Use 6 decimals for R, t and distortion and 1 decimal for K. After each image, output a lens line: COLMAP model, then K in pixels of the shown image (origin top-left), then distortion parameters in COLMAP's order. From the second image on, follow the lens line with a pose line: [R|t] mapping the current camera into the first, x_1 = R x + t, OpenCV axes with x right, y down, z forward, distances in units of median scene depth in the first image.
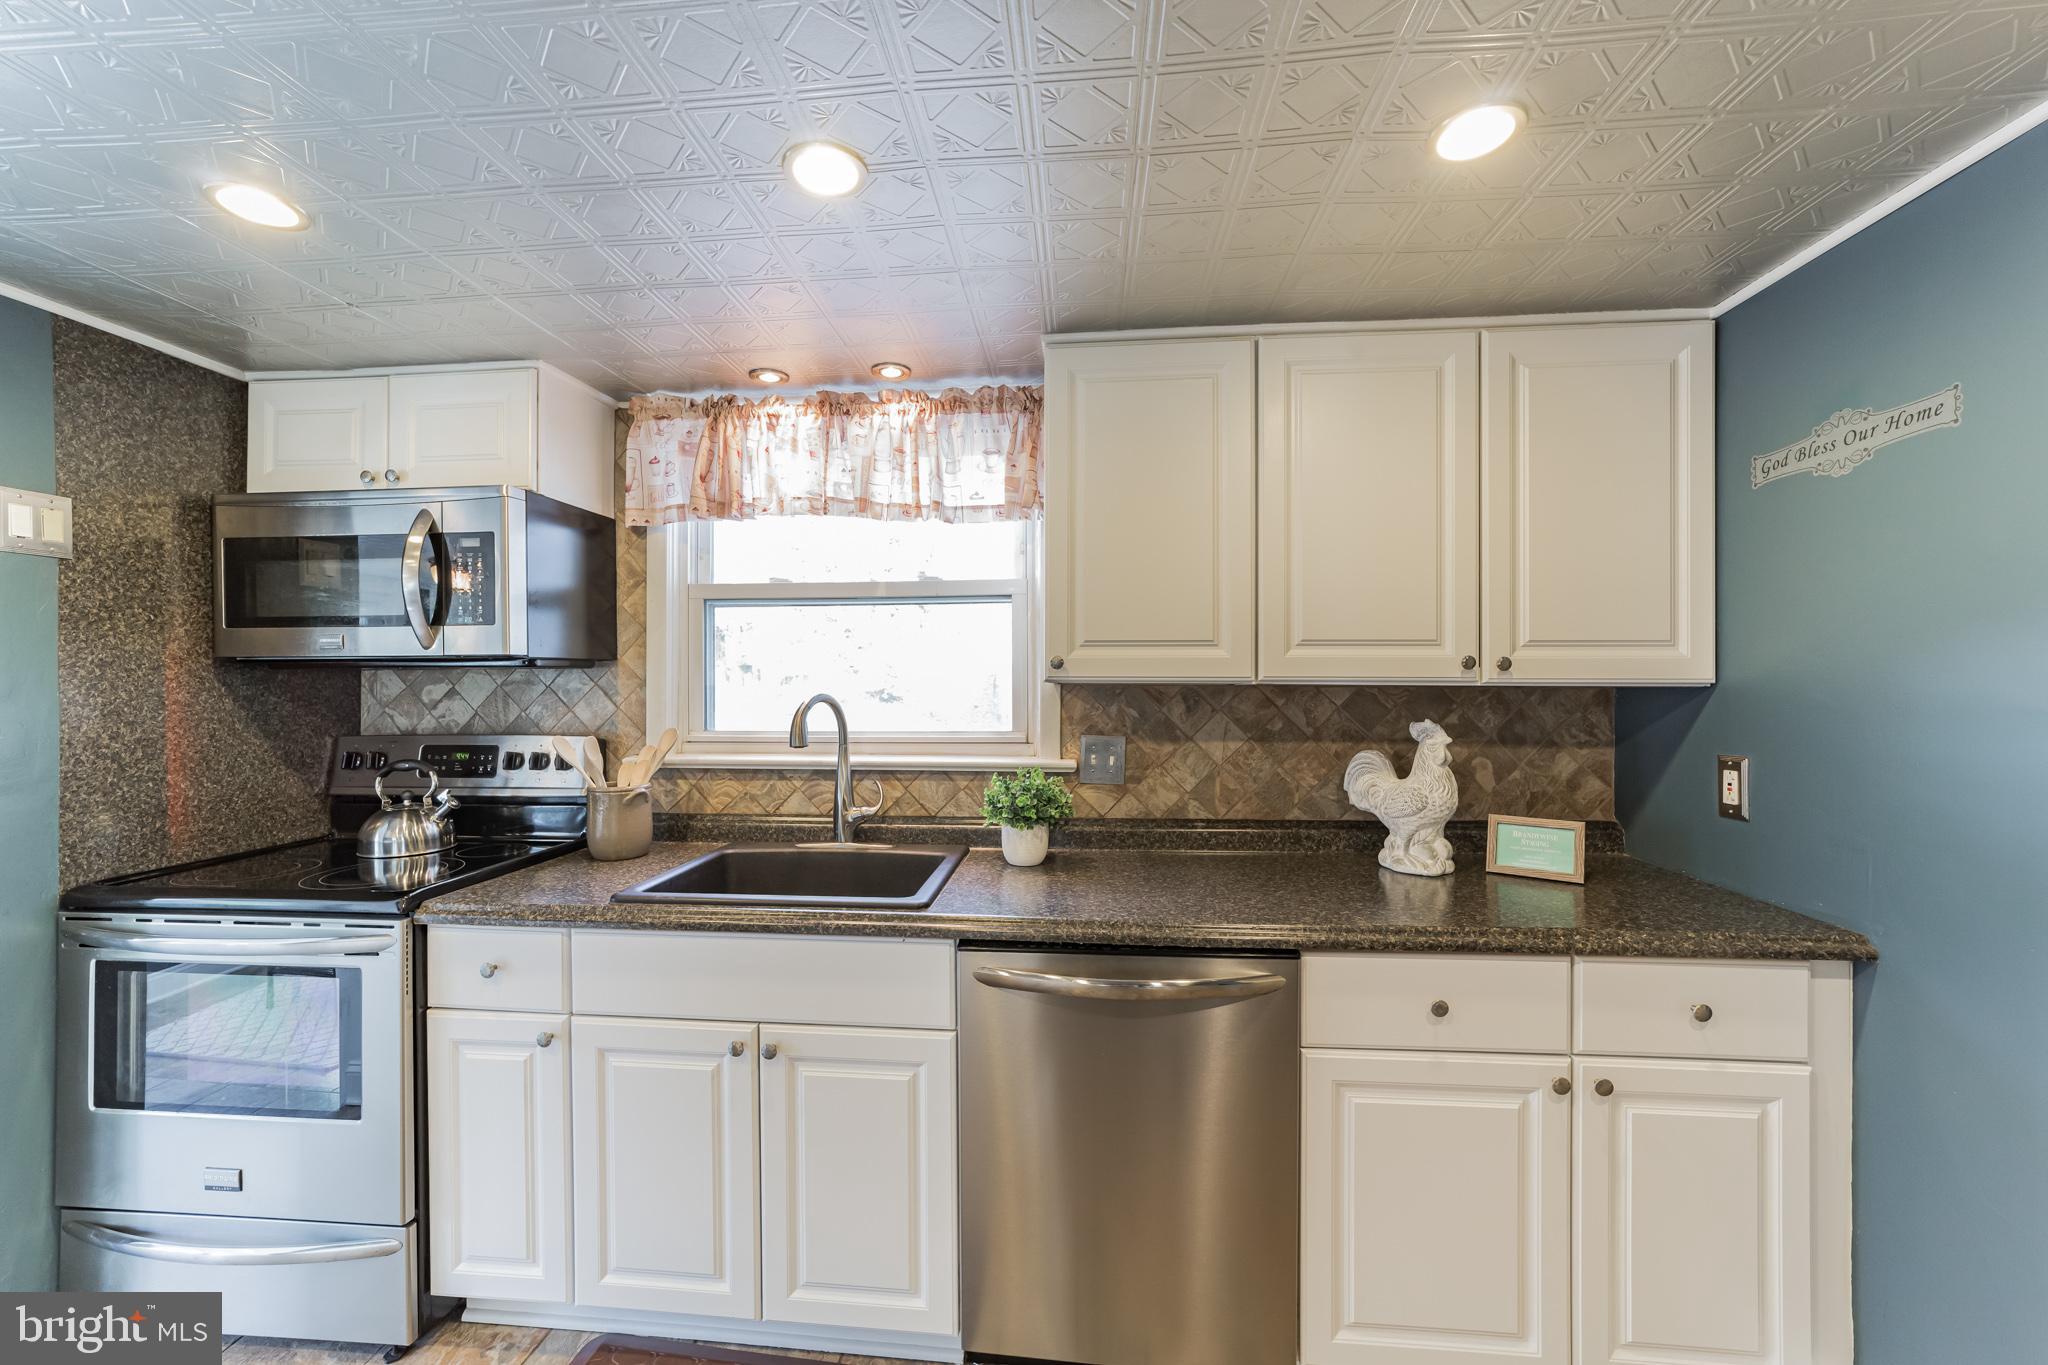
lens RADIAL K [[780.7, 0, 1016.8], [0, 780.7, 686.9], [0, 0, 1]] dist [-0.017776, 0.000252]
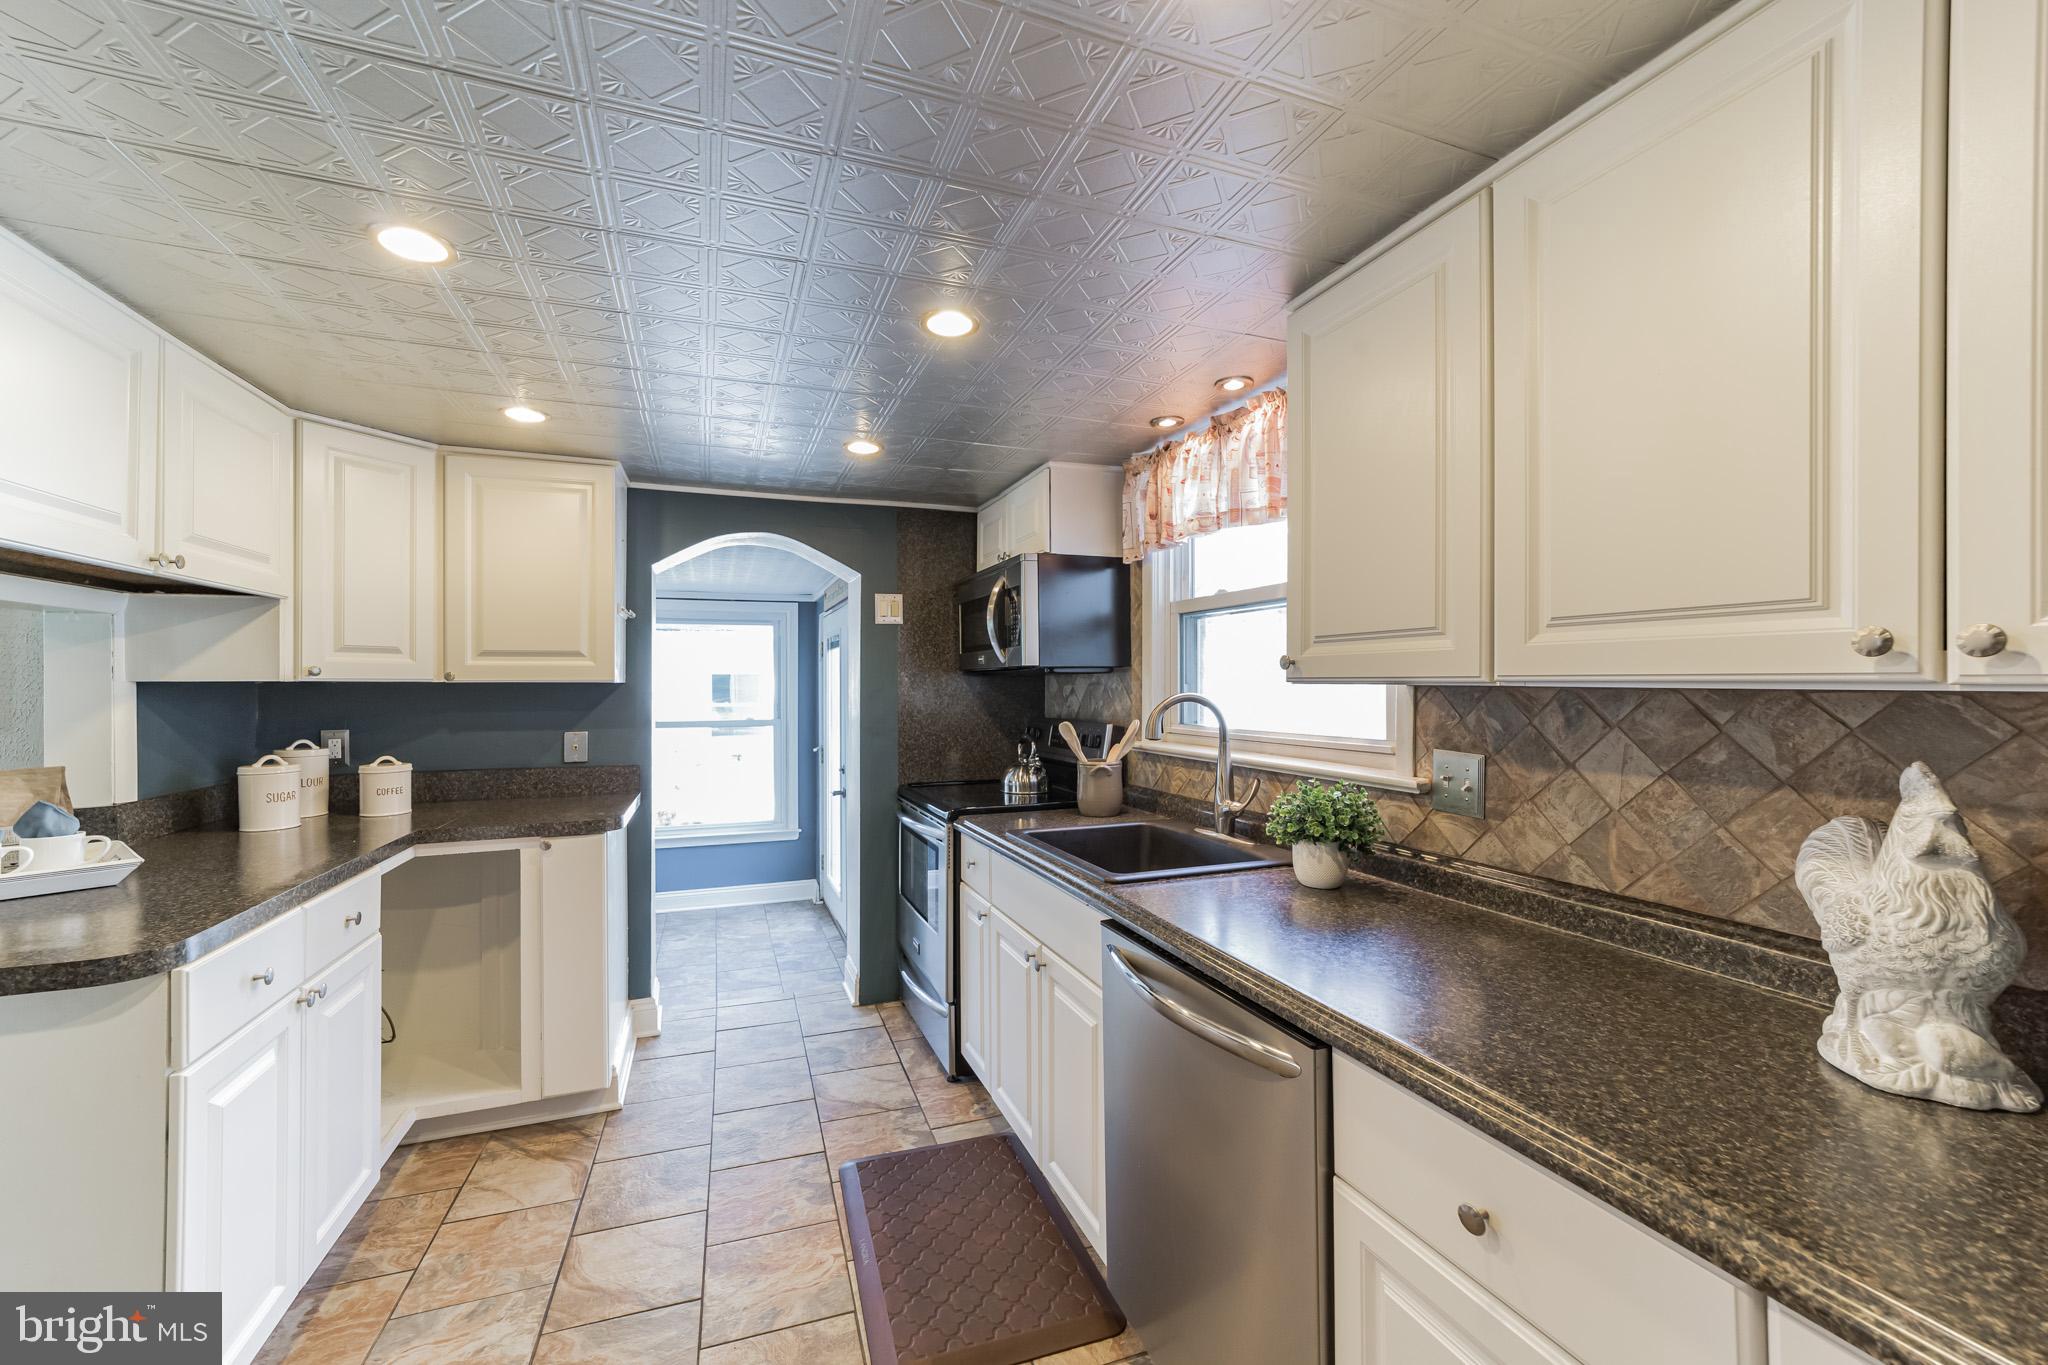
lens RADIAL K [[794.8, 0, 1015.8], [0, 794.8, 681.4], [0, 0, 1]] dist [-0.000868, 0.000187]
pose [[0.445070, -0.003455, -0.895489, 0.629113], [0.000026, 0.999993, -0.003846, -0.004748], [0.895496, 0.001689, 0.445067, 0.256306]]
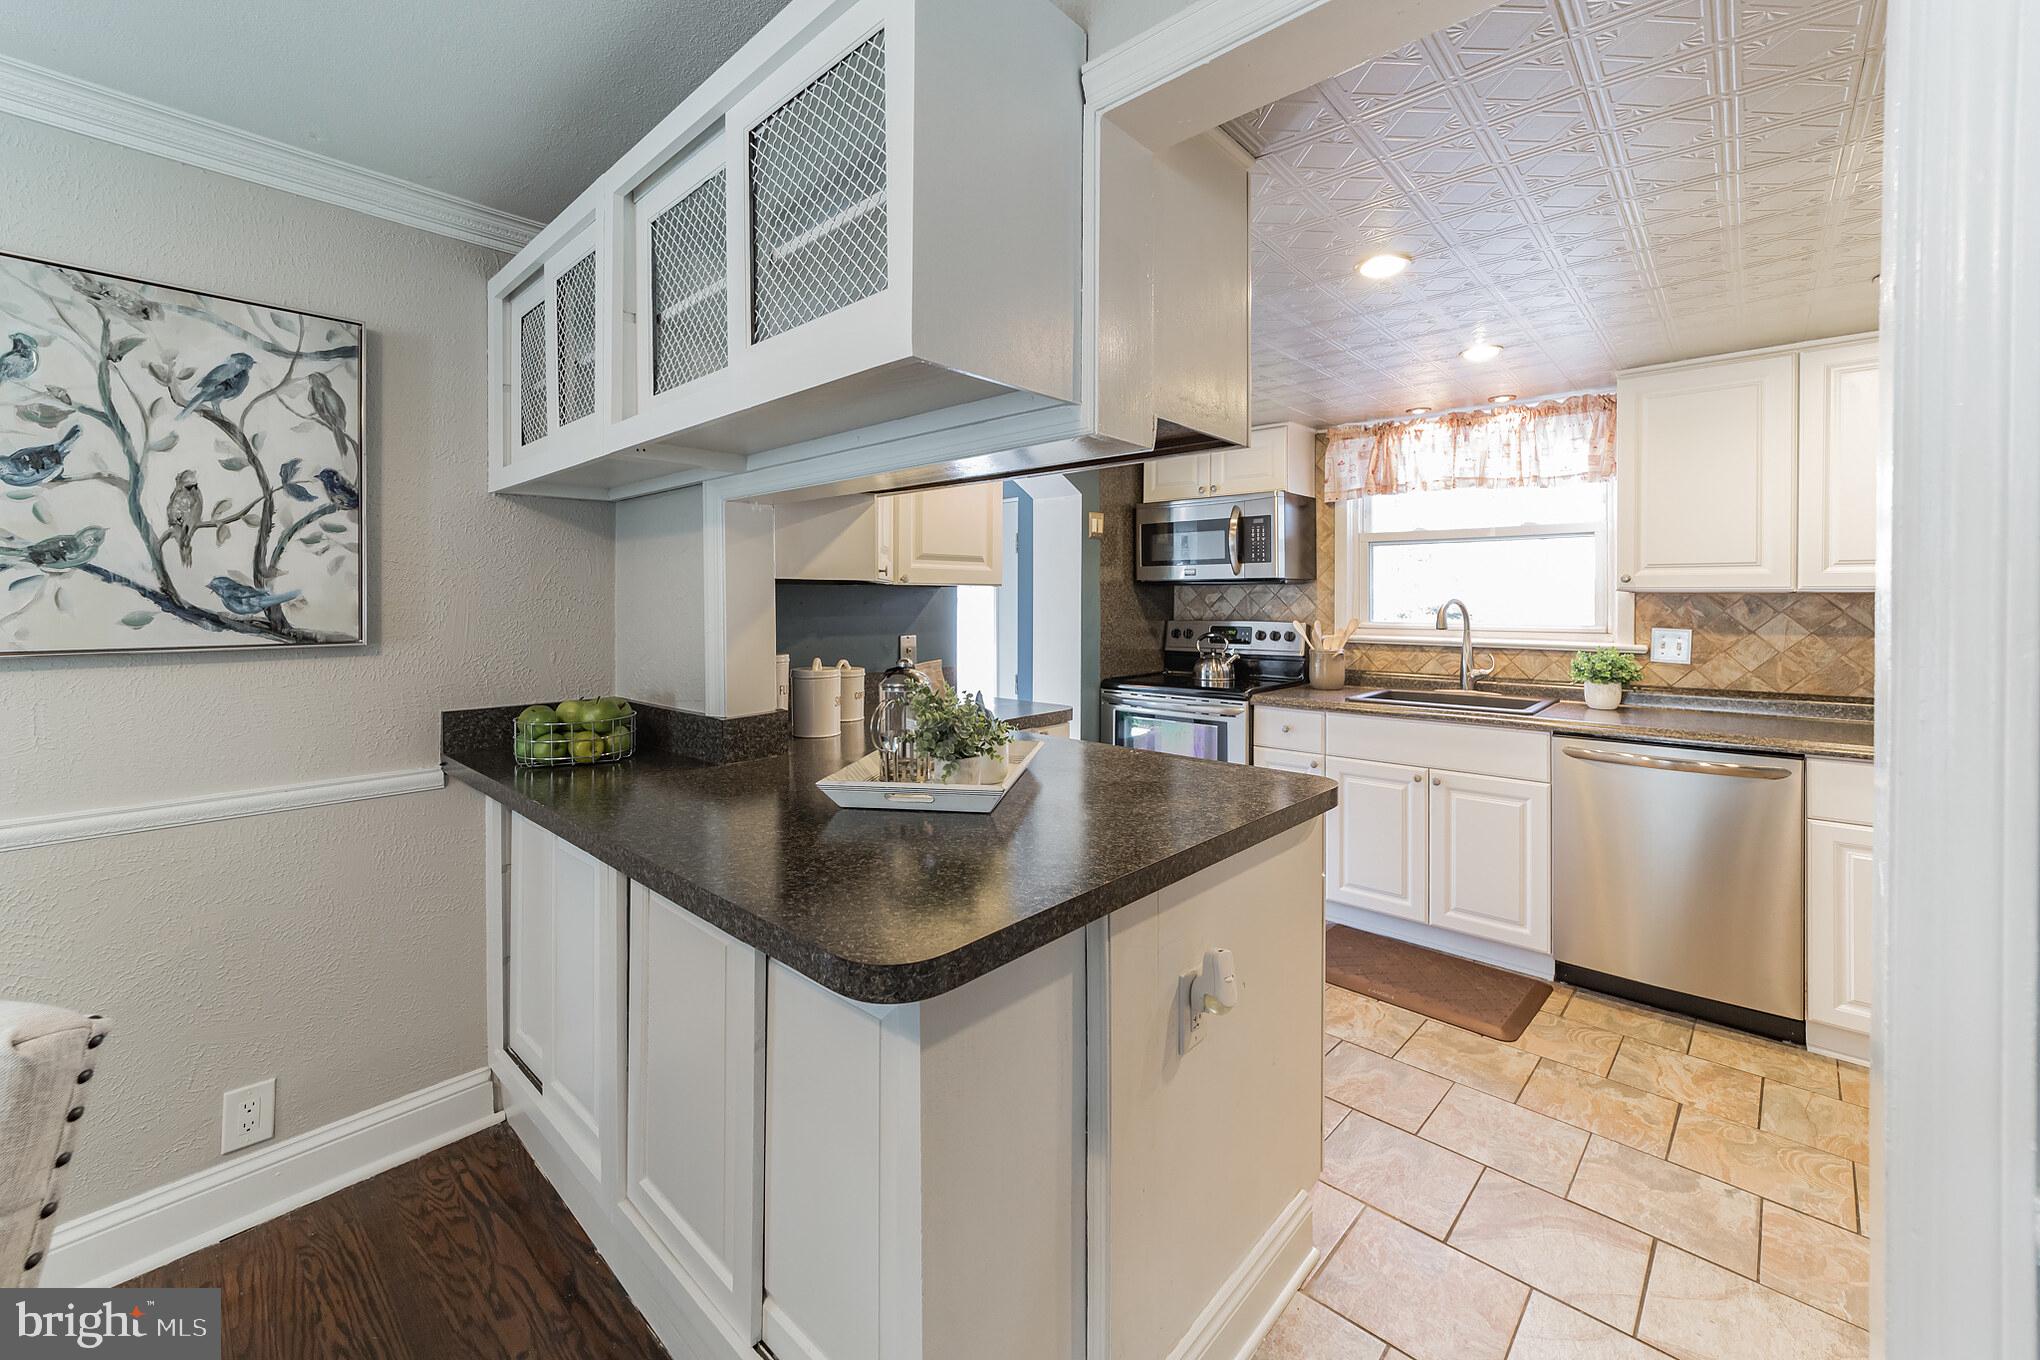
lens RADIAL K [[810.9, 0, 1026.0], [0, 810.9, 598.1], [0, 0, 1]] dist [-0.003511, 0.000053]
pose [[0.801951, 0.001888, -0.597386, 0.048133], [-0.004336, 0.999987, -0.002659, 0.015617], [0.597373, 0.004723, 0.801949, -0.893300]]
